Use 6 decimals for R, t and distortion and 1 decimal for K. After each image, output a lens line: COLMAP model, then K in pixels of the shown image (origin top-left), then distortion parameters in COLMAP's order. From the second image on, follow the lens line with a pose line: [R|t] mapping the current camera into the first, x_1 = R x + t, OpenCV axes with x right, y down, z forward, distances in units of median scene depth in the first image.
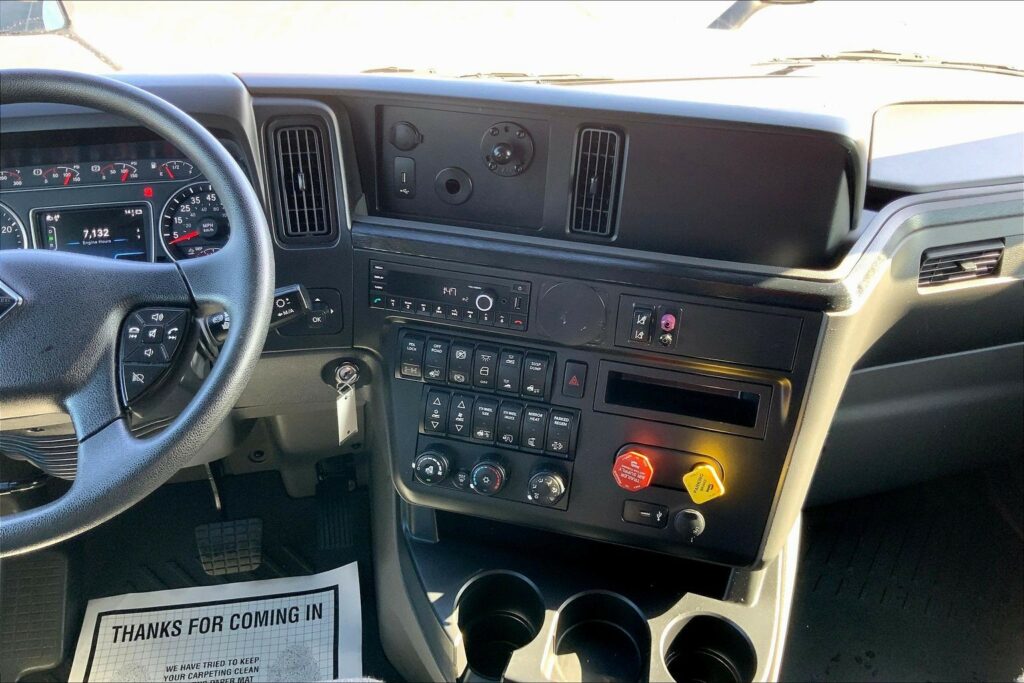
lens RADIAL K [[876.5, 0, 522.3], [0, 876.5, 334.5], [0, 0, 1]] dist [0.089166, -0.189435]
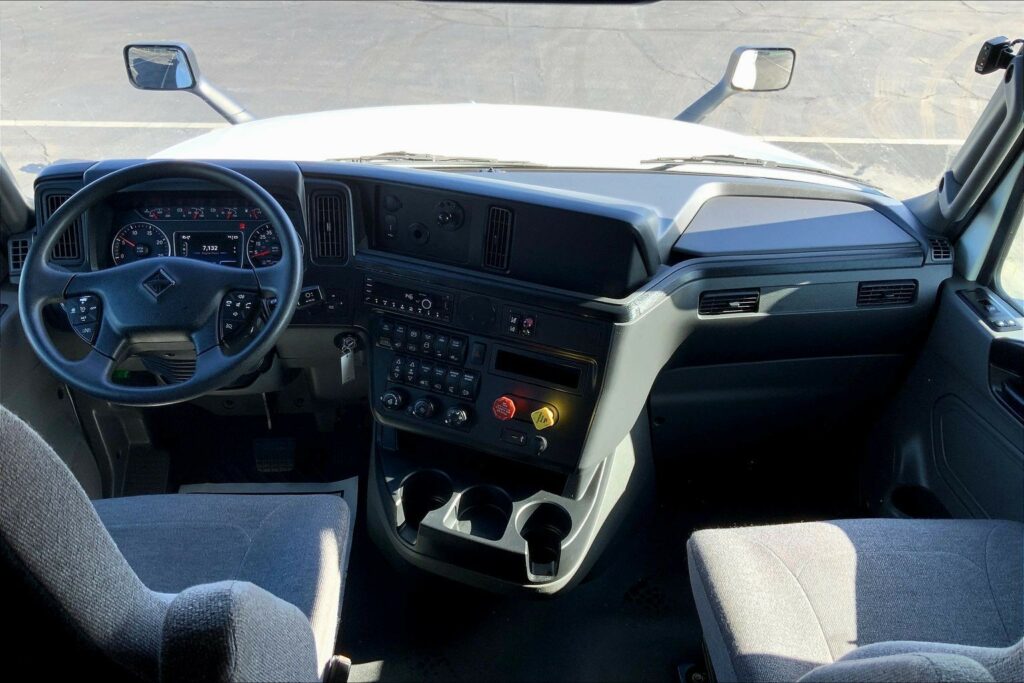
lens RADIAL K [[876.5, 0, 519.9], [0, 876.5, 335.9], [0, 0, 1]] dist [0.089166, -0.189435]
pose [[0.993512, 0.074359, -0.086046, 0.272200], [-0.076378, 0.996870, -0.020419, 0.043913], [0.084258, 0.026858, 0.996082, -0.646318]]
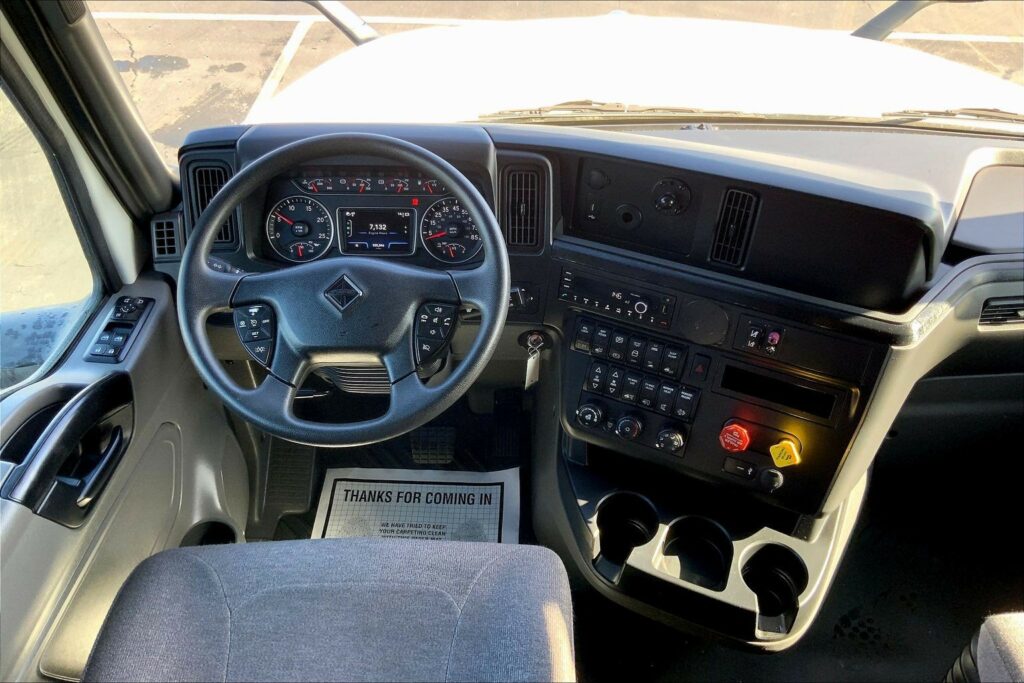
lens RADIAL K [[876.5, 0, 511.1], [0, 876.5, 342.9], [0, 0, 1]] dist [0.089166, -0.189435]
pose [[0.981479, 0.115253, -0.153023, -0.024672], [-0.097594, 0.988169, 0.118307, -0.119216], [0.164848, -0.101182, 0.981115, -0.400156]]
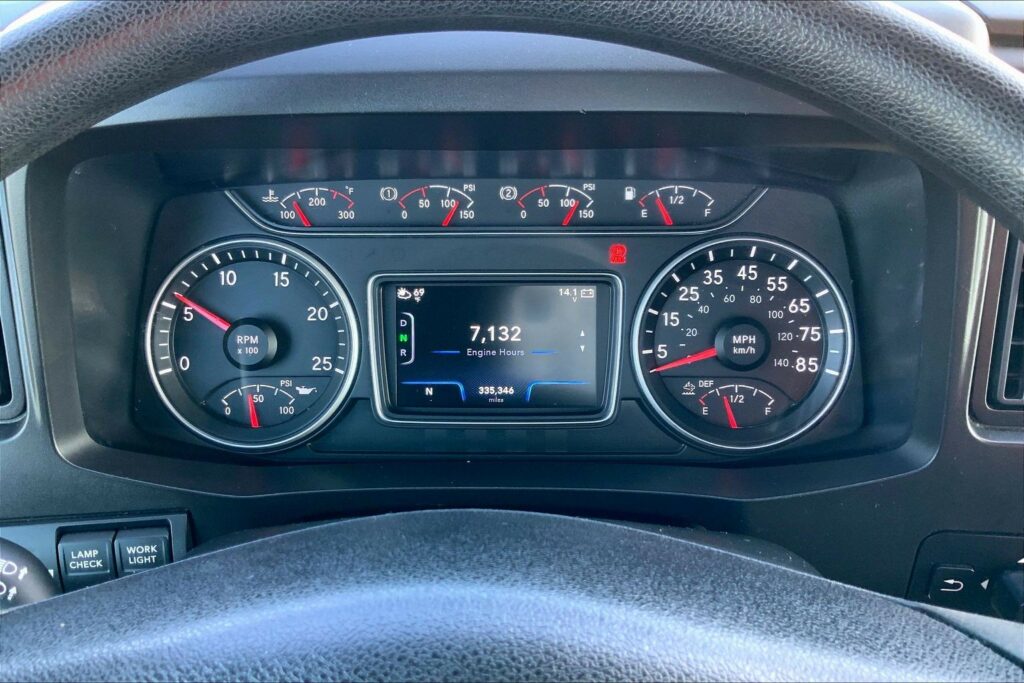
lens RADIAL K [[876.5, 0, 514.2], [0, 876.5, 339.1], [0, 0, 1]] dist [0.089166, -0.189435]
pose [[0.976925, 0.097479, -0.190041, -0.386864], [-0.090260, 0.994841, 0.046303, -0.134573], [0.193574, -0.028082, 0.980684, 0.555248]]
